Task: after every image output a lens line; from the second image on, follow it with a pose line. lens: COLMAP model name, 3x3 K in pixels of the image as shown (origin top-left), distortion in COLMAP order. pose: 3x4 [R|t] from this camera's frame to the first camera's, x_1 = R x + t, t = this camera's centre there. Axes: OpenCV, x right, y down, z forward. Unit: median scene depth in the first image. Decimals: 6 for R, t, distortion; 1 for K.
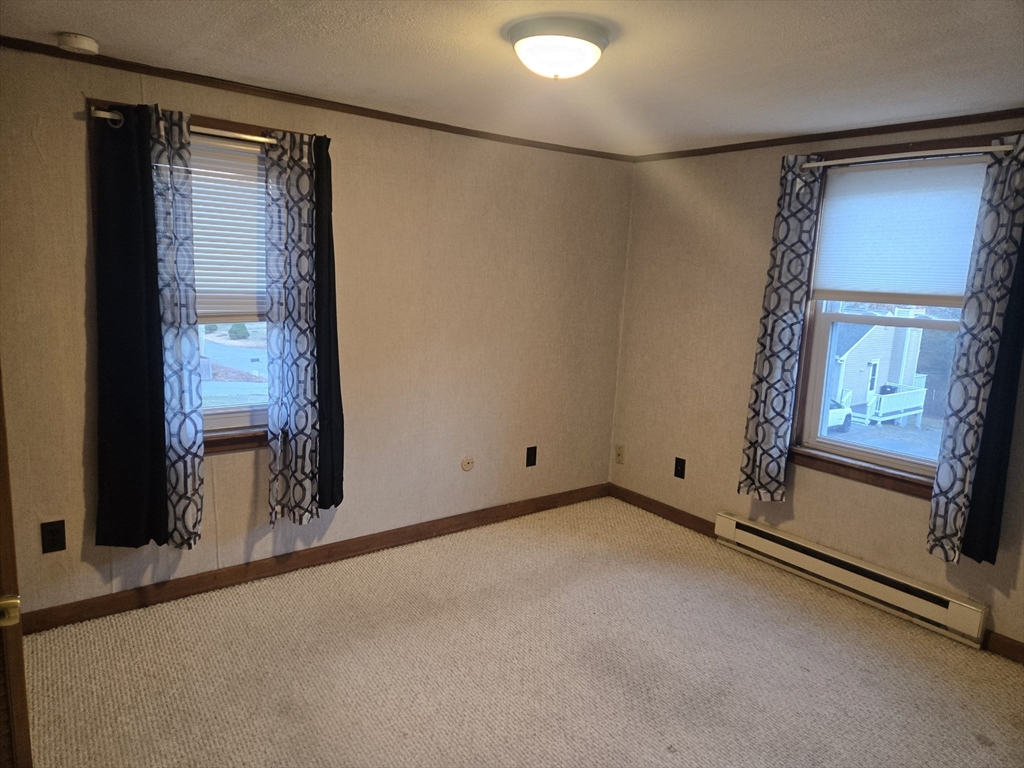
lens RADIAL K [[684.2, 0, 517.2], [0, 684.2, 385.9], [0, 0, 1]] dist [0.077540, -0.064680]
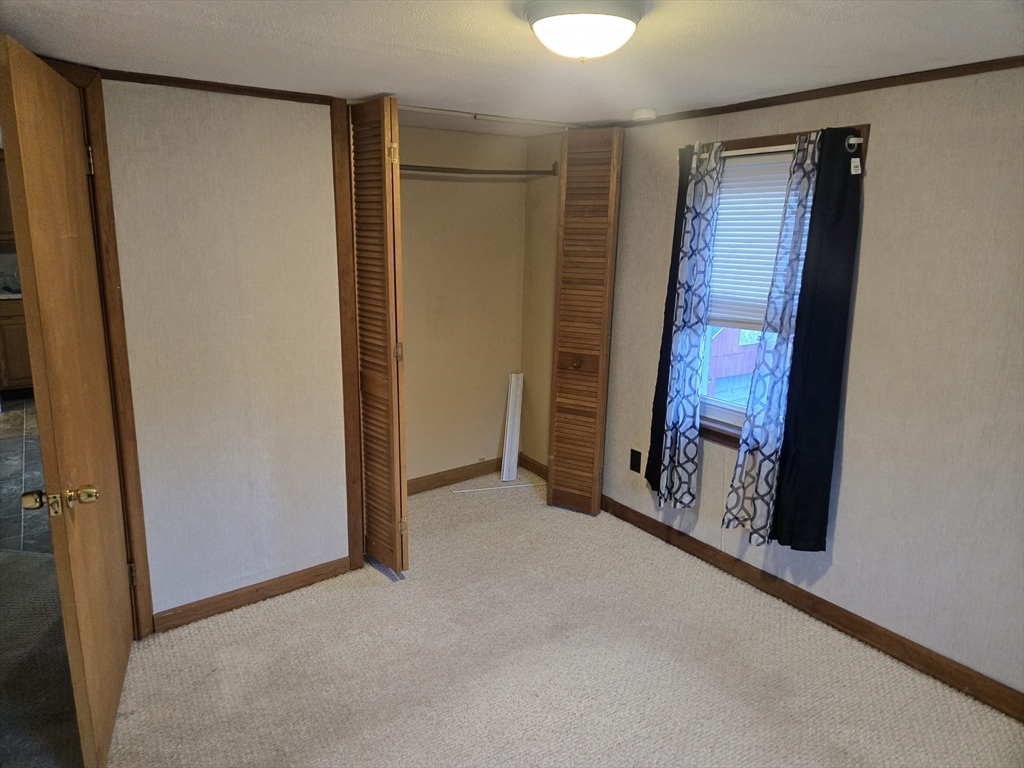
lens RADIAL K [[684.2, 0, 516.3], [0, 684.2, 383.6], [0, 0, 1]] dist [0.077540, -0.064680]
pose [[-0.046415, 0.167808, -0.984726, 0.635074], [-0.192789, 0.965751, 0.173661, -0.122411], [0.980142, 0.197905, -0.012474, 0.665541]]
